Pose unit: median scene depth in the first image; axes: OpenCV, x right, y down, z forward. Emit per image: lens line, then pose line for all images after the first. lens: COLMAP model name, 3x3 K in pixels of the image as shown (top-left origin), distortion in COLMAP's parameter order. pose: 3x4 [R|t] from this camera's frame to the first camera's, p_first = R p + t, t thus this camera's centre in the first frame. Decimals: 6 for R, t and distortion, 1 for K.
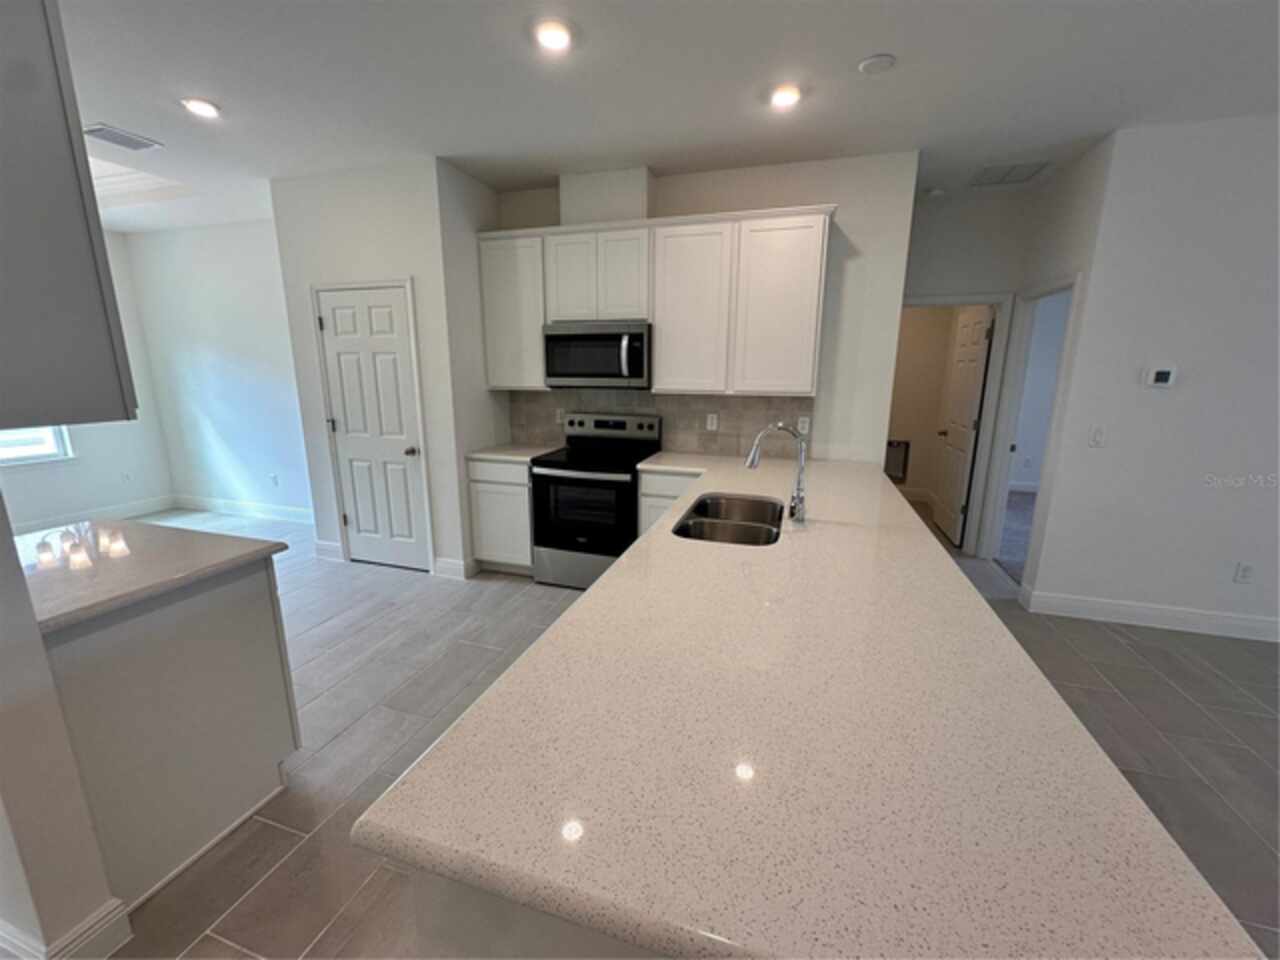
lens RADIAL K [[507.9, 0, 640.0], [0, 507.9, 480.0], [0, 0, 1]] dist [-0.000545, -0.000129]
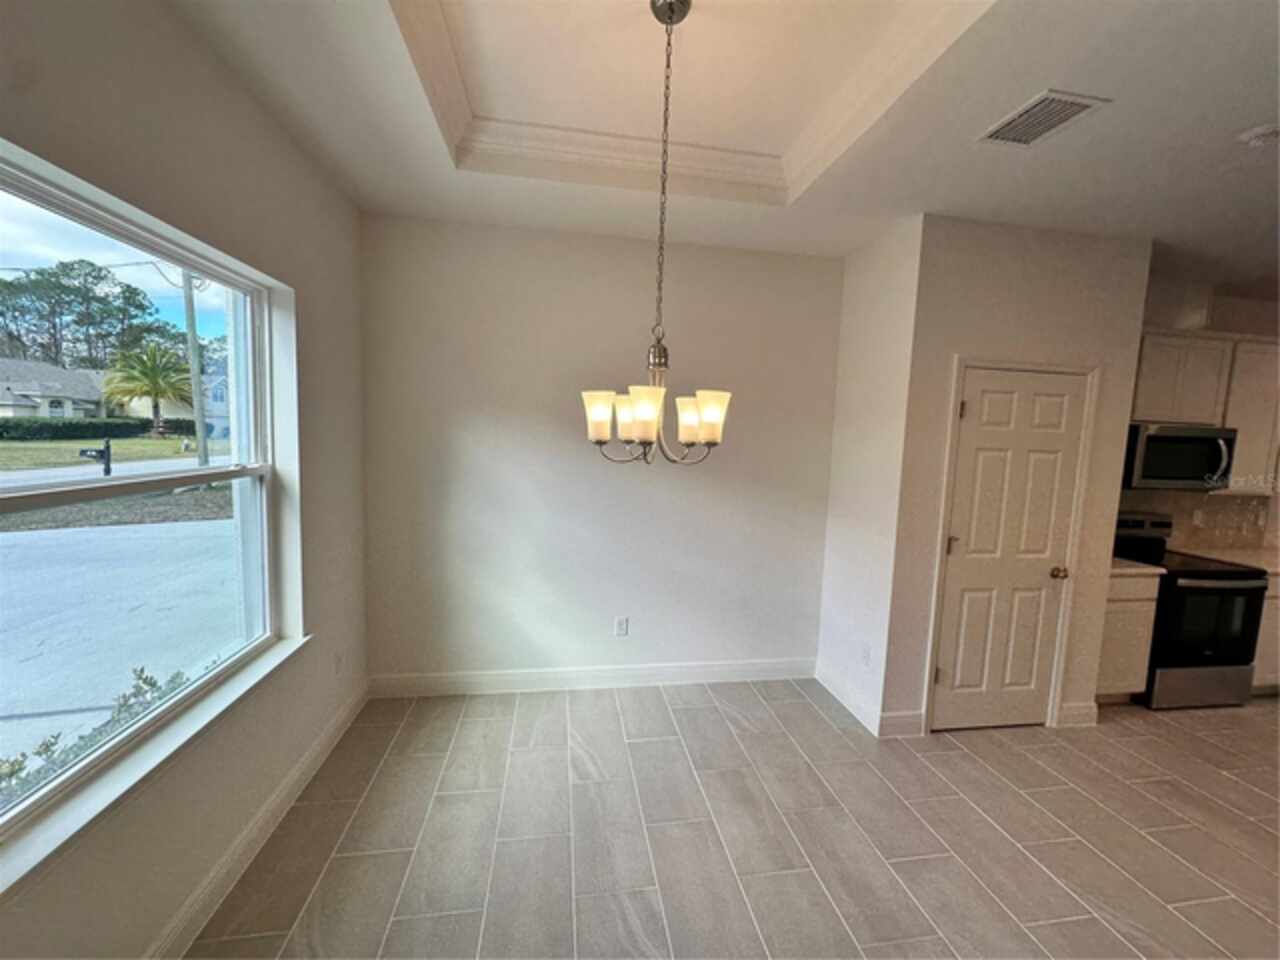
lens RADIAL K [[507.9, 0, 640.0], [0, 507.9, 480.0], [0, 0, 1]] dist [-0.000545, -0.000129]
pose [[0.893415, -0.014483, 0.448998, -1.379889], [0.064516, 0.993256, -0.096336, -0.165458], [-0.444574, 0.115035, 0.888325, 0.565486]]
